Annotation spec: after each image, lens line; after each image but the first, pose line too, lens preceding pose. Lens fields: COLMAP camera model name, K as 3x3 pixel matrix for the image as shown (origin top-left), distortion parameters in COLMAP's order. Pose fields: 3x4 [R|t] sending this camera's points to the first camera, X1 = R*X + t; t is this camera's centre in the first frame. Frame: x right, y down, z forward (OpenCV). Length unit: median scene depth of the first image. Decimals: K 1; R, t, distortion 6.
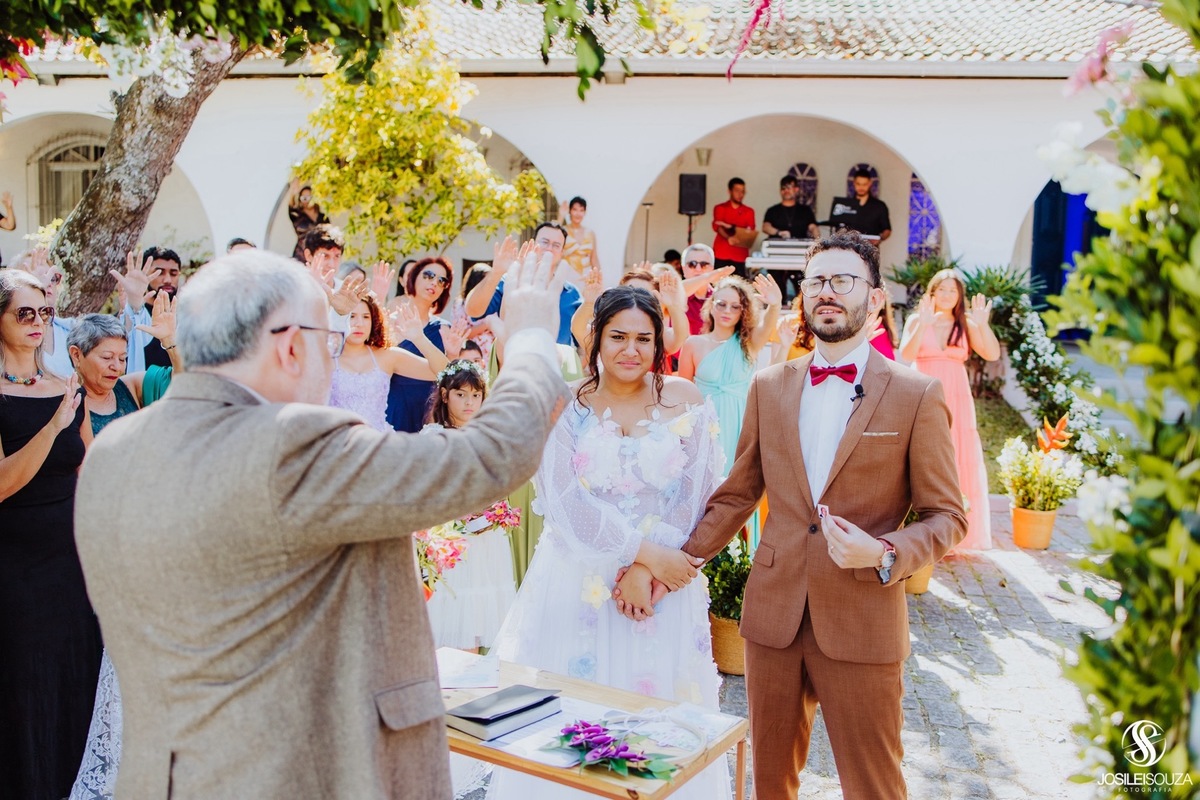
lens RADIAL K [[1181.3, 0, 602.9], [0, 1181.3, 399.0], [0, 0, 1]] dist [-0.043539, 0.000000]
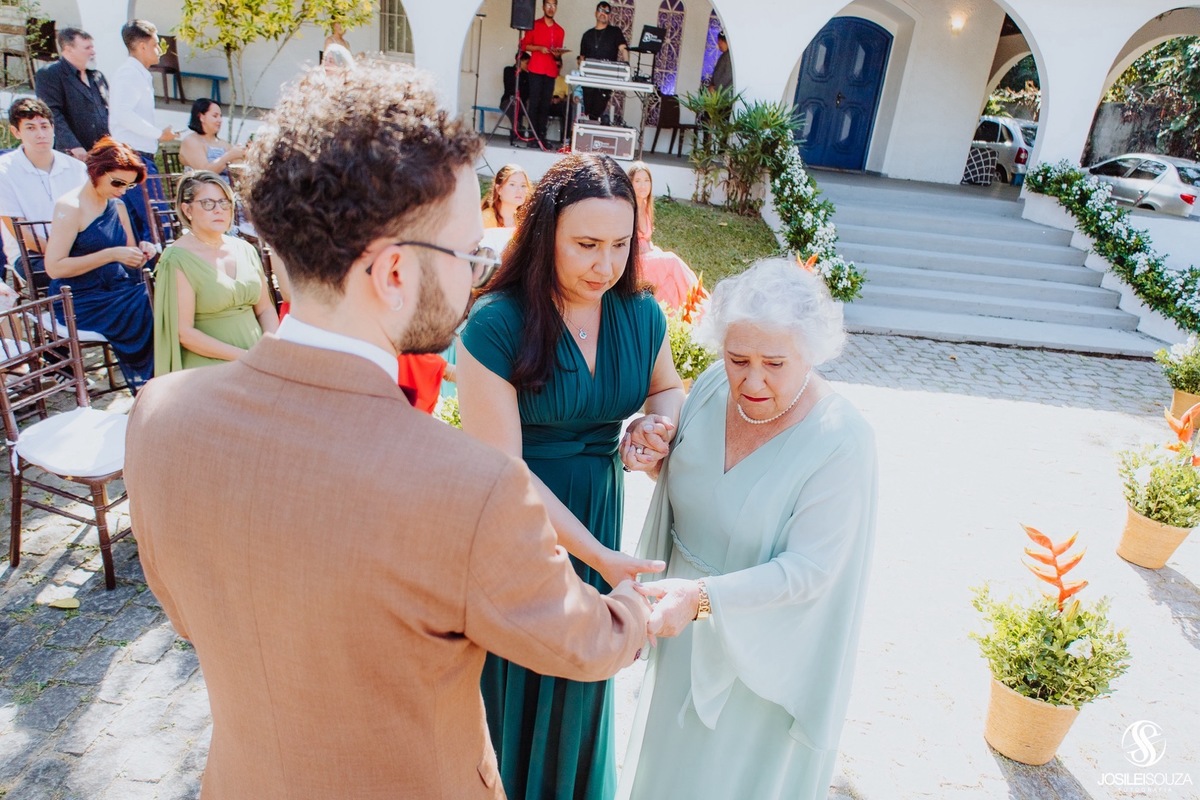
lens RADIAL K [[793.2, 0, 593.7], [0, 793.2, 416.5], [0, 0, 1]] dist [0.001202, 0.002054]
pose [[0.987790, 0.031860, 0.152497, 0.045021], [-0.075753, 0.953580, 0.291458, -0.031763], [-0.136132, -0.299451, 0.944350, 0.172346]]
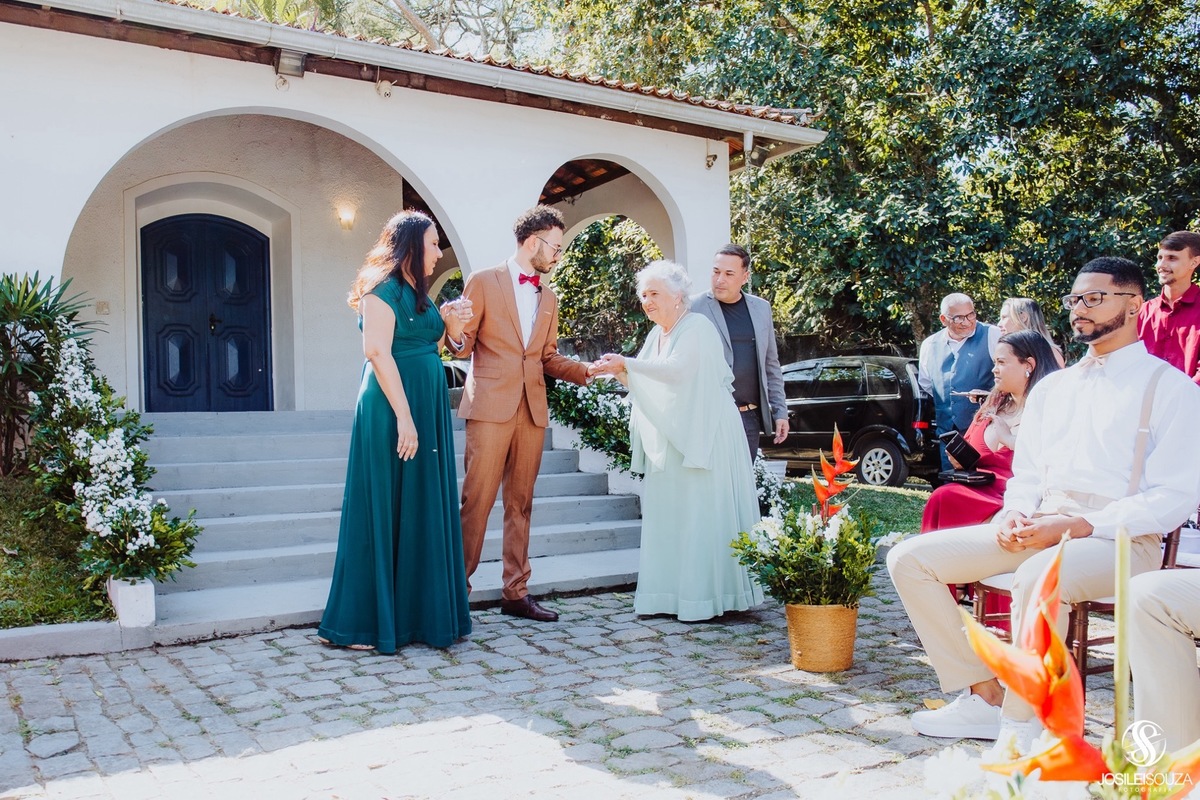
lens RADIAL K [[959.4, 0, 531.2], [0, 959.4, 475.2], [0, 0, 1]] dist [-0.064651, 0.006388]
pose [[0.804344, -0.058912, 0.591237, 0.263725], [0.082227, 0.996534, -0.012568, 0.033472], [-0.588447, 0.058724, 0.806400, 0.429365]]
